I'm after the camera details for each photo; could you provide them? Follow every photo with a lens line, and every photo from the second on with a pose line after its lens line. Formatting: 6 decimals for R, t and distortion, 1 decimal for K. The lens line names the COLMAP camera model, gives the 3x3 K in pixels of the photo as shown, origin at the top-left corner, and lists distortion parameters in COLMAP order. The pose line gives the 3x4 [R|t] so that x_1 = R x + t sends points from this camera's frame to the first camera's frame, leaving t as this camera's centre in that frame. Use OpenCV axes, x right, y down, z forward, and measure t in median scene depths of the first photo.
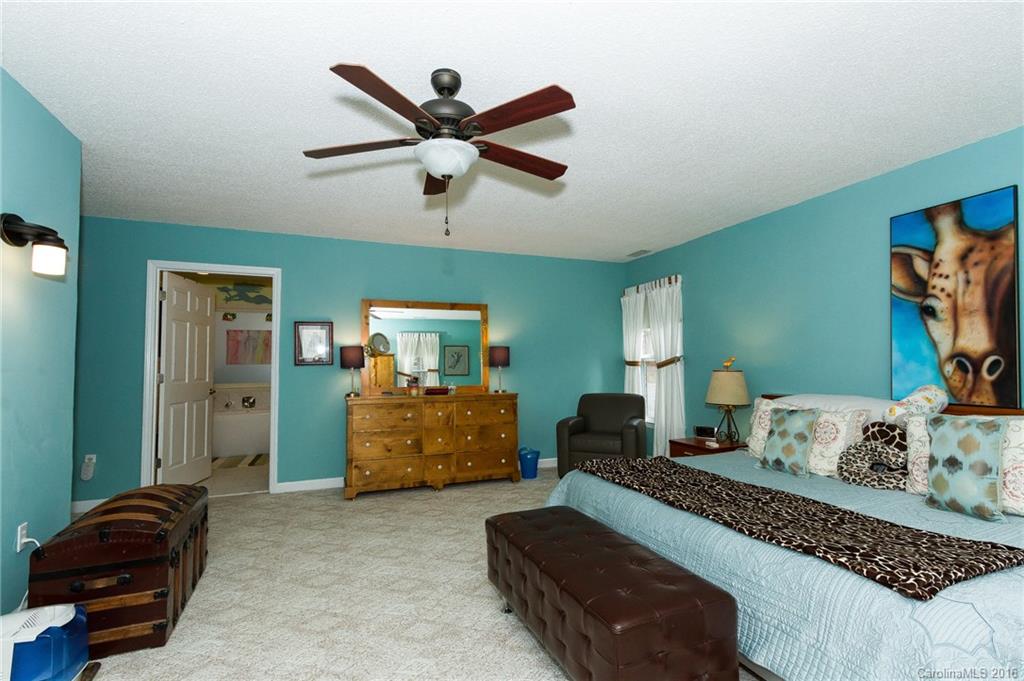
lens RADIAL K [[478.3, 0, 513.0], [0, 478.3, 350.9], [0, 0, 1]] dist [0.000075, 0.000055]
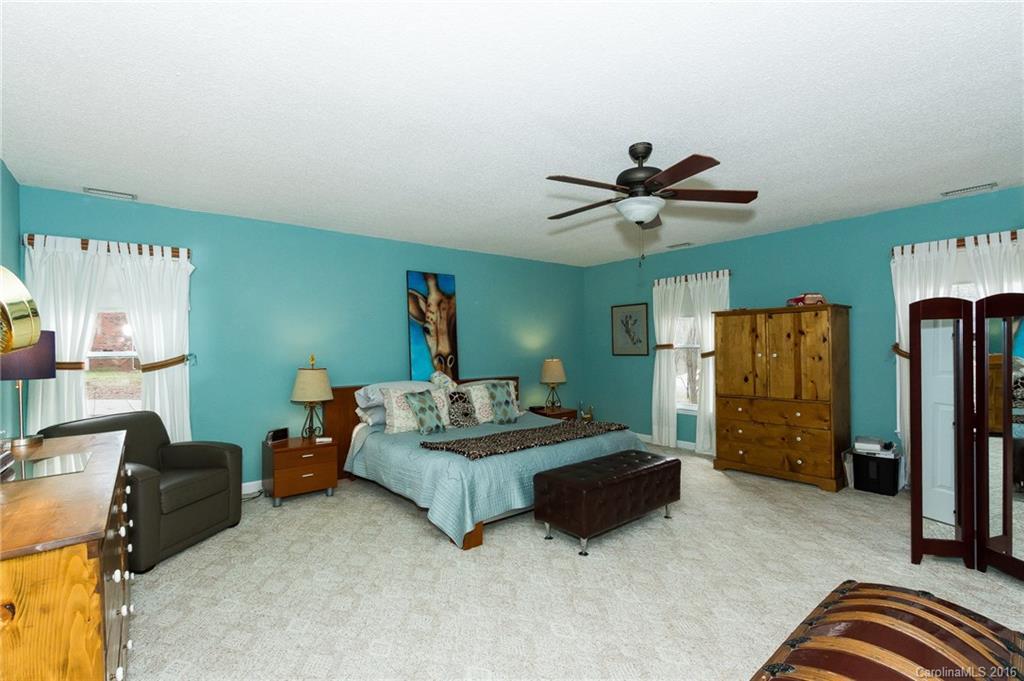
lens RADIAL K [[478.3, 0, 513.0], [0, 478.3, 350.9], [0, 0, 1]] dist [0.000075, 0.000055]
pose [[-0.254083, 0.002995, 0.967178, -0.989280], [-0.024187, 0.999663, -0.009450, 0.003849], [-0.966880, -0.025794, -0.253925, 1.176780]]
